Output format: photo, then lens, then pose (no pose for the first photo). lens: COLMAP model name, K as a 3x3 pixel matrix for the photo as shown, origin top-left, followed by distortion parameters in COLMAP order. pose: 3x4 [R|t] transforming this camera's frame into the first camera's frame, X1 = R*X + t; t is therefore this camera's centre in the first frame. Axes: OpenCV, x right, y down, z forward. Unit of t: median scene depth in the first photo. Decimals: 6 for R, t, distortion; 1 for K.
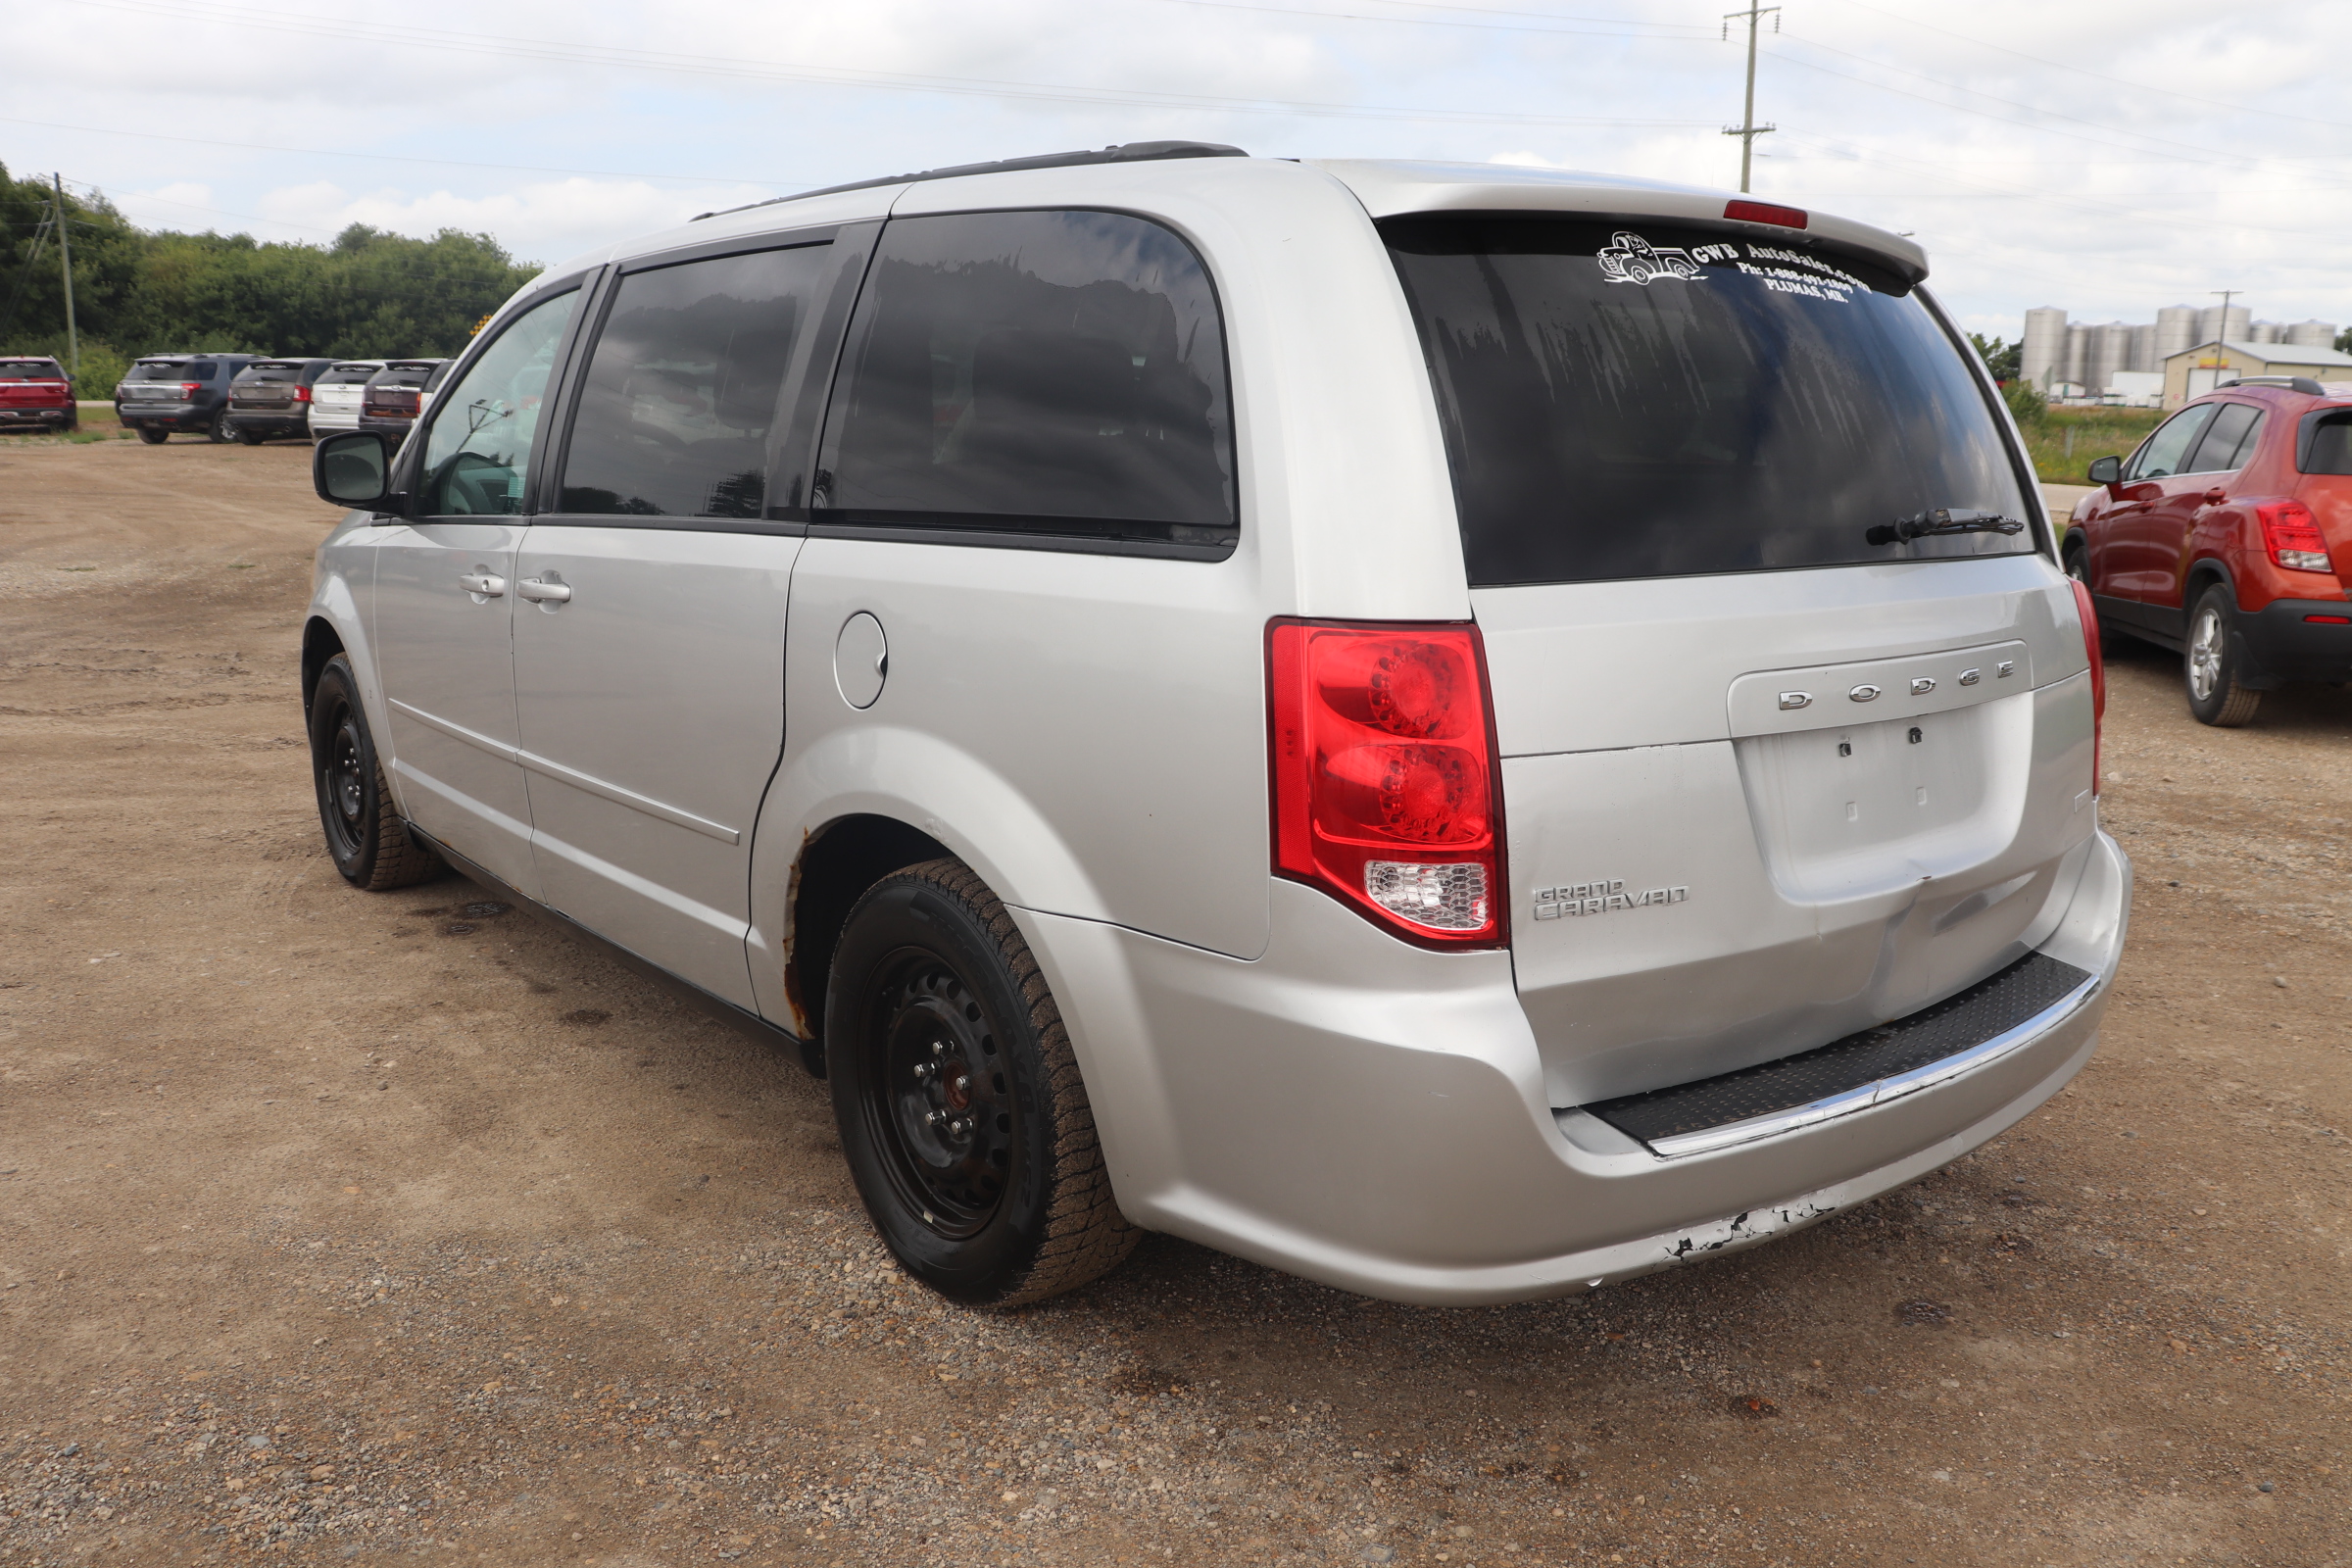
lens RADIAL K [[1936.6, 0, 1168.1], [0, 1936.6, 743.0], [0, 0, 1]] dist [-0.176652, 0.161731]
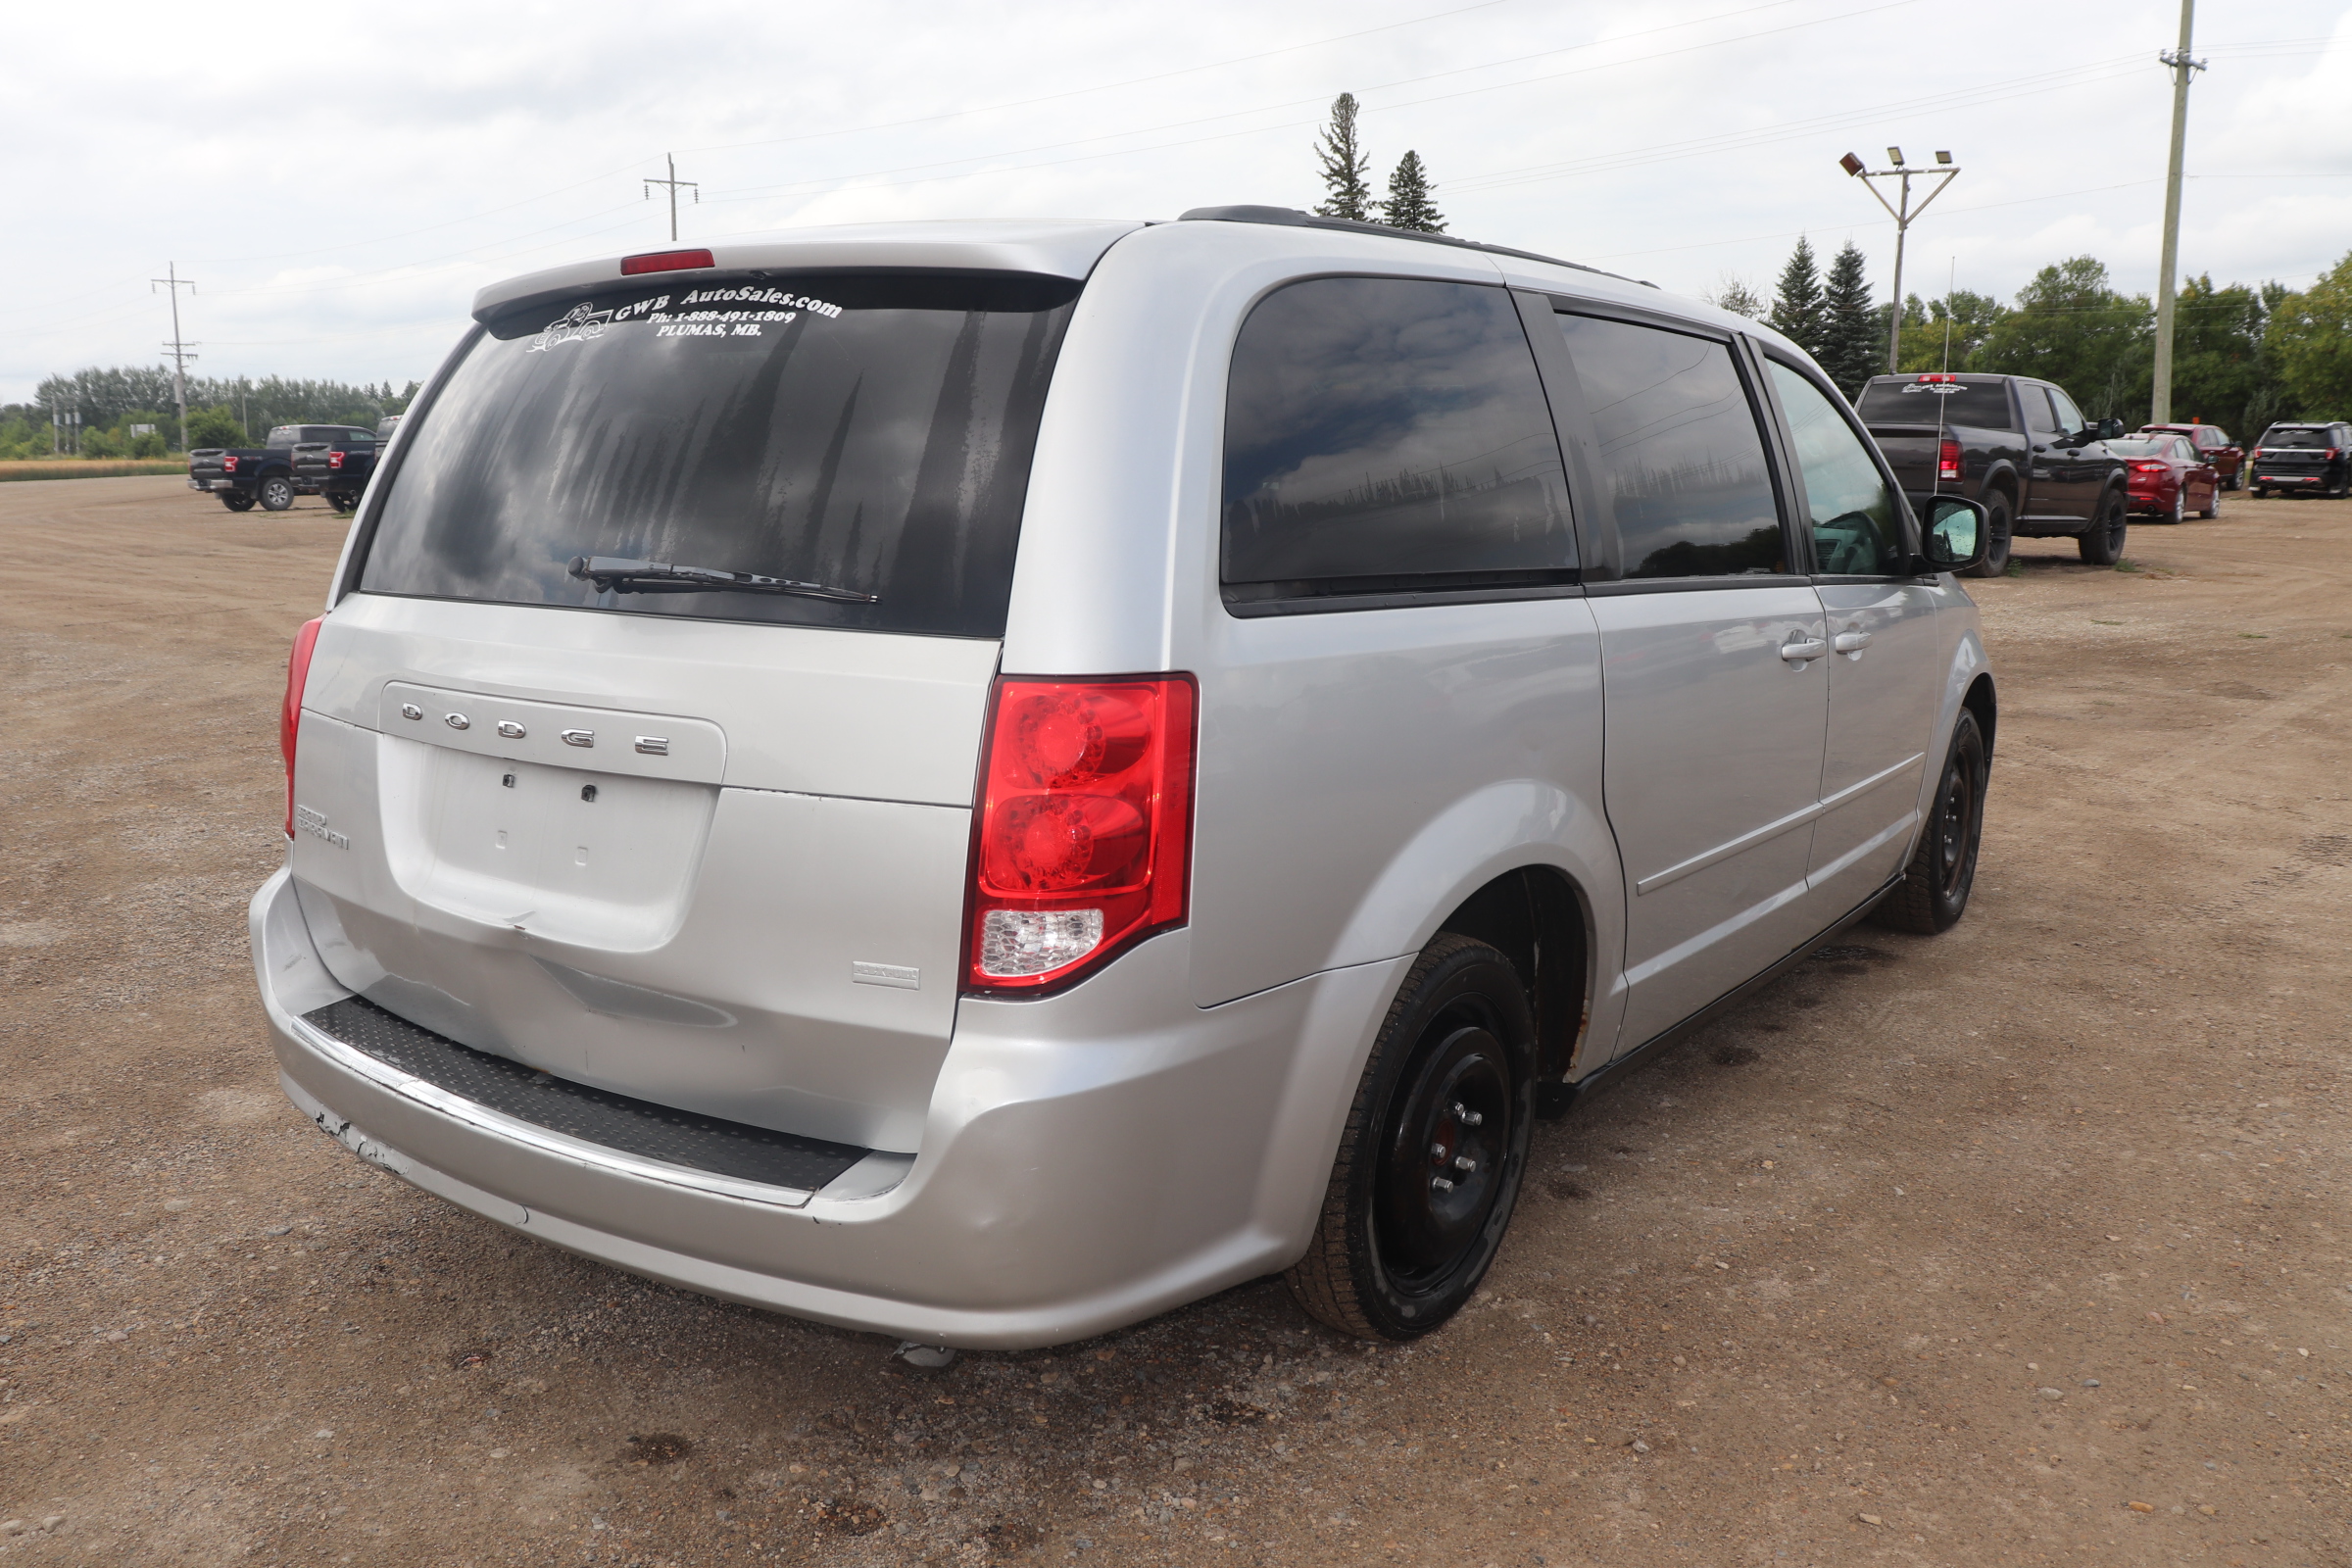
lens RADIAL K [[1936.6, 0, 1168.1], [0, 1936.6, 743.0], [0, 0, 1]] dist [-0.176652, 0.161731]
pose [[0.277720, 0.132128, -0.951532, 1.460338], [-0.166717, 0.982096, 0.087713, -0.170259], [0.946085, 0.134277, 0.294776, 1.041443]]
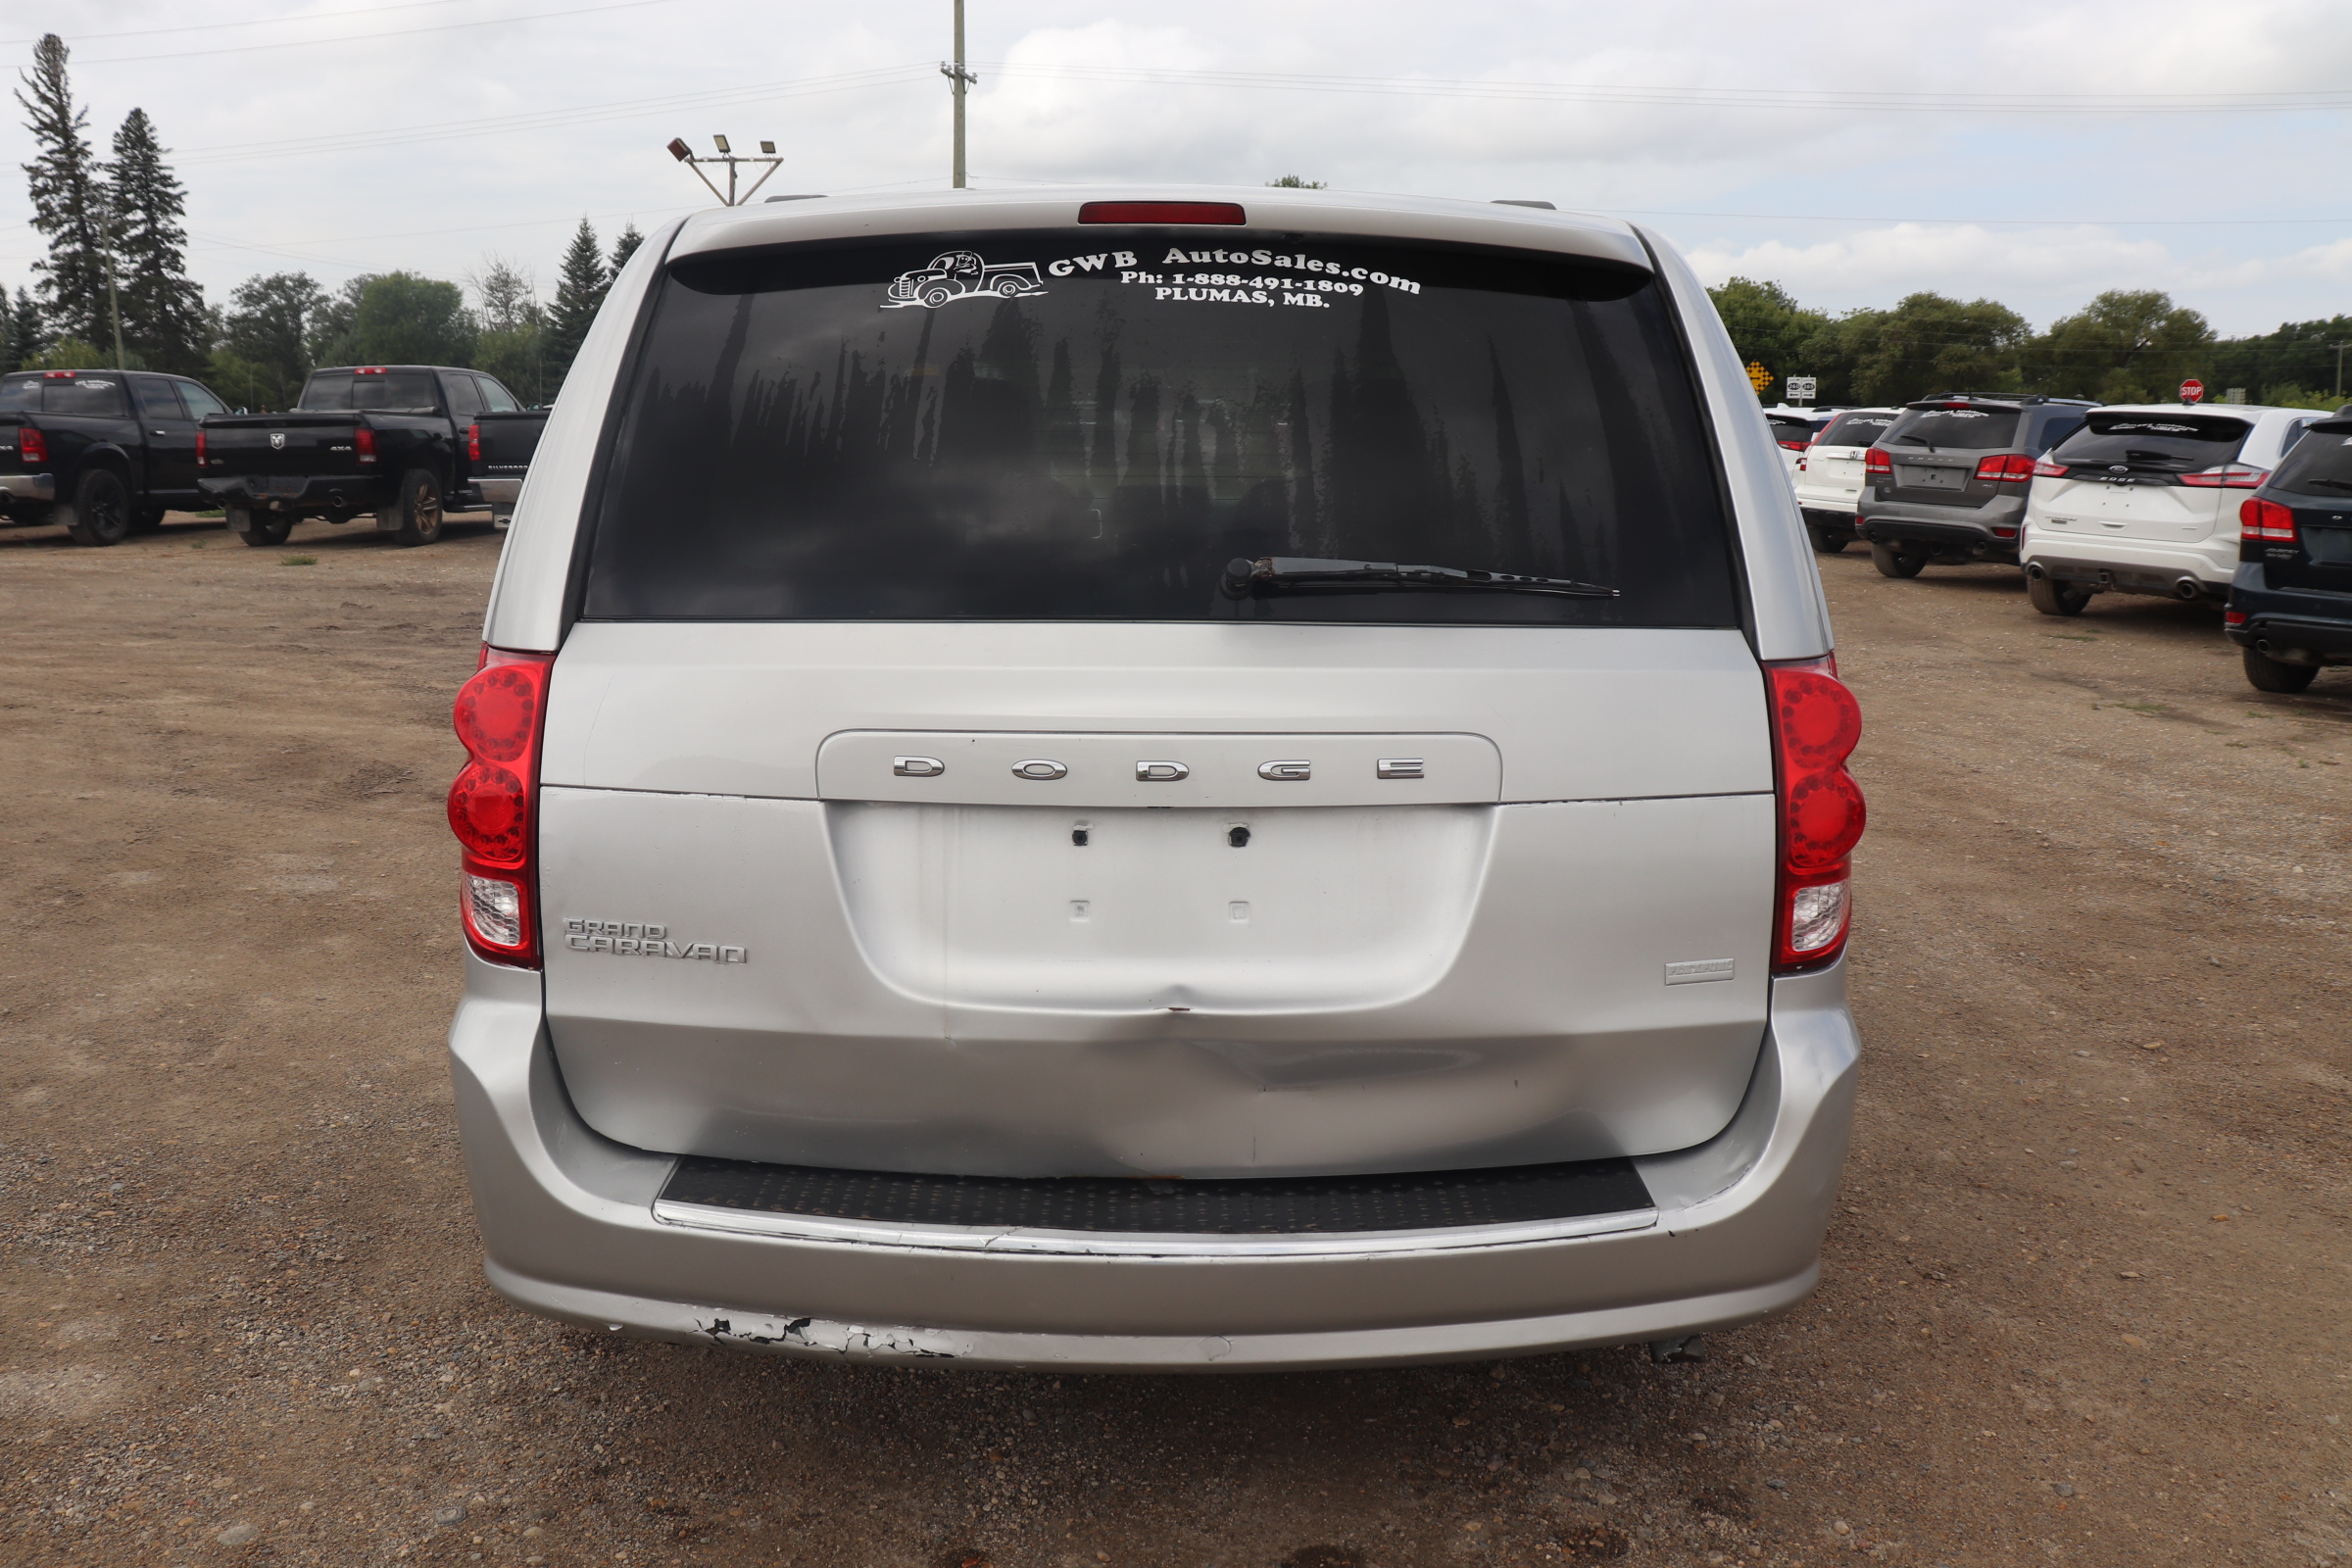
lens RADIAL K [[1936.6, 0, 1168.1], [0, 1936.6, 743.0], [0, 0, 1]] dist [-0.176652, 0.161731]
pose [[0.788052, 0.087820, -0.609313, 0.917058], [-0.102517, 0.994673, 0.010772, -0.052393], [0.607013, 0.053976, 0.792857, 0.340809]]
